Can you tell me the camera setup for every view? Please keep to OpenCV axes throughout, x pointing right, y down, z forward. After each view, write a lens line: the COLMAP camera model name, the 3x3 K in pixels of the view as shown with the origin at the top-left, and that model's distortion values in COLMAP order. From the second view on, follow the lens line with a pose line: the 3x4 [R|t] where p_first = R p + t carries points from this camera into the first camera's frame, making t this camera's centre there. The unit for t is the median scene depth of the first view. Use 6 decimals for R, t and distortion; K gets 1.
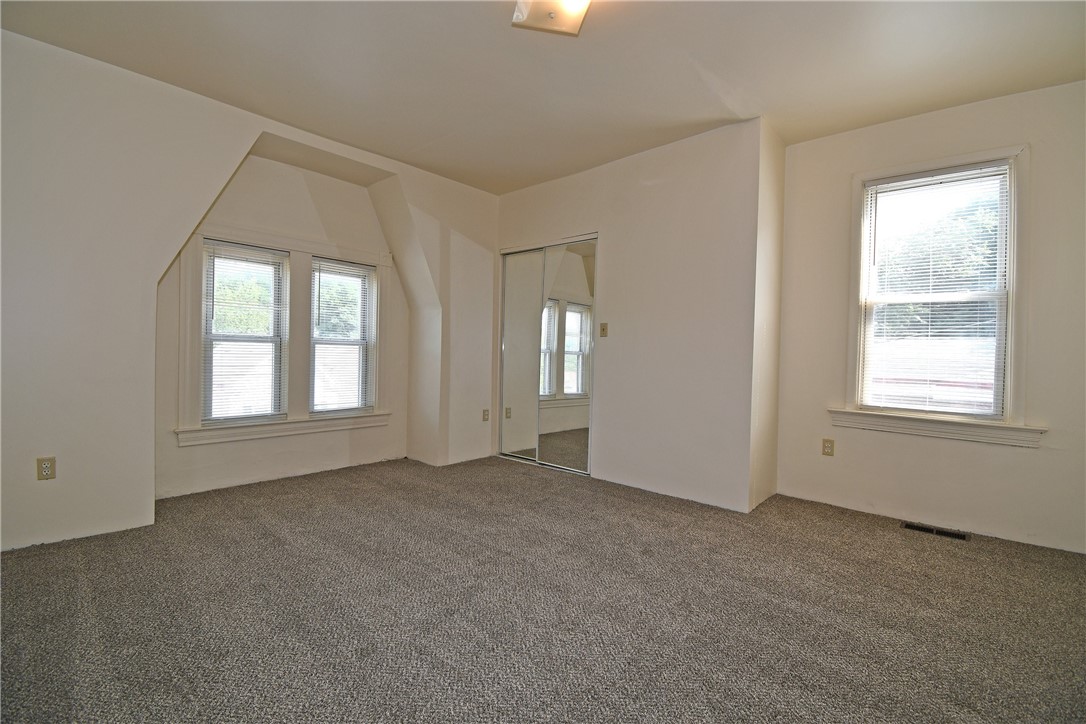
lens RADIAL K [[478.3, 0, 543.5], [0, 478.3, 358.0], [0, 0, 1]] dist [0.001805, -0.003683]
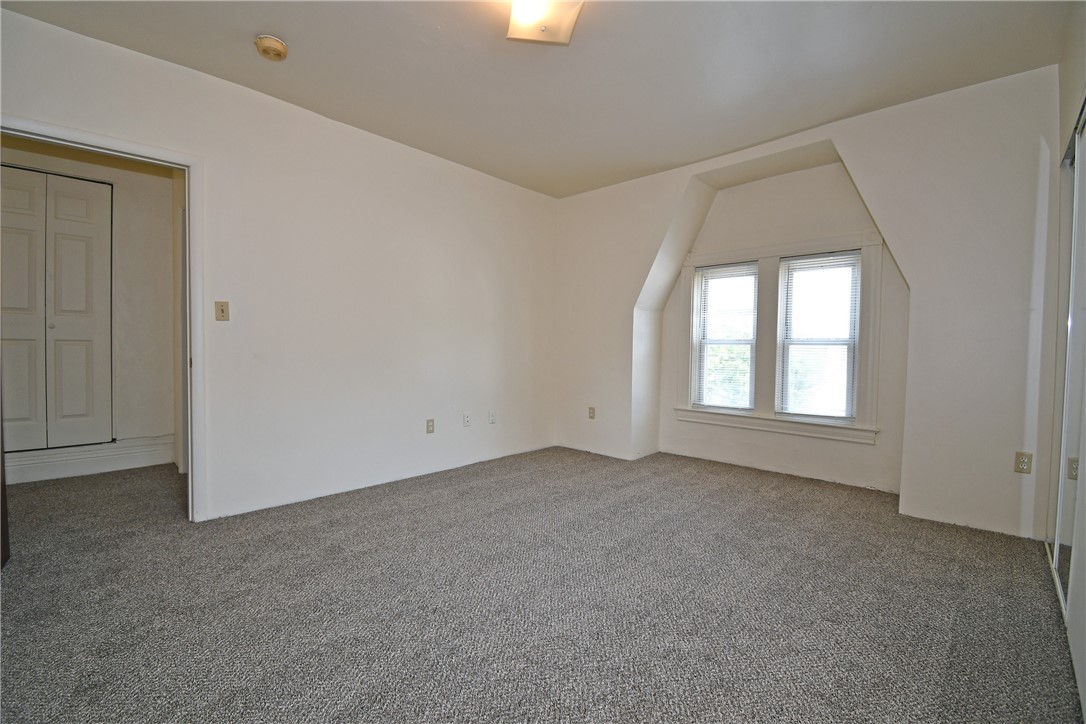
lens RADIAL K [[478.3, 0, 543.0], [0, 478.3, 361.2], [0, 0, 1]] dist [0.001805, -0.003683]
pose [[-0.032957, 0.006657, -0.999435, 0.567300], [-0.022220, 0.999726, 0.007391, 0.009464], [0.999210, 0.022451, -0.032800, 0.552168]]
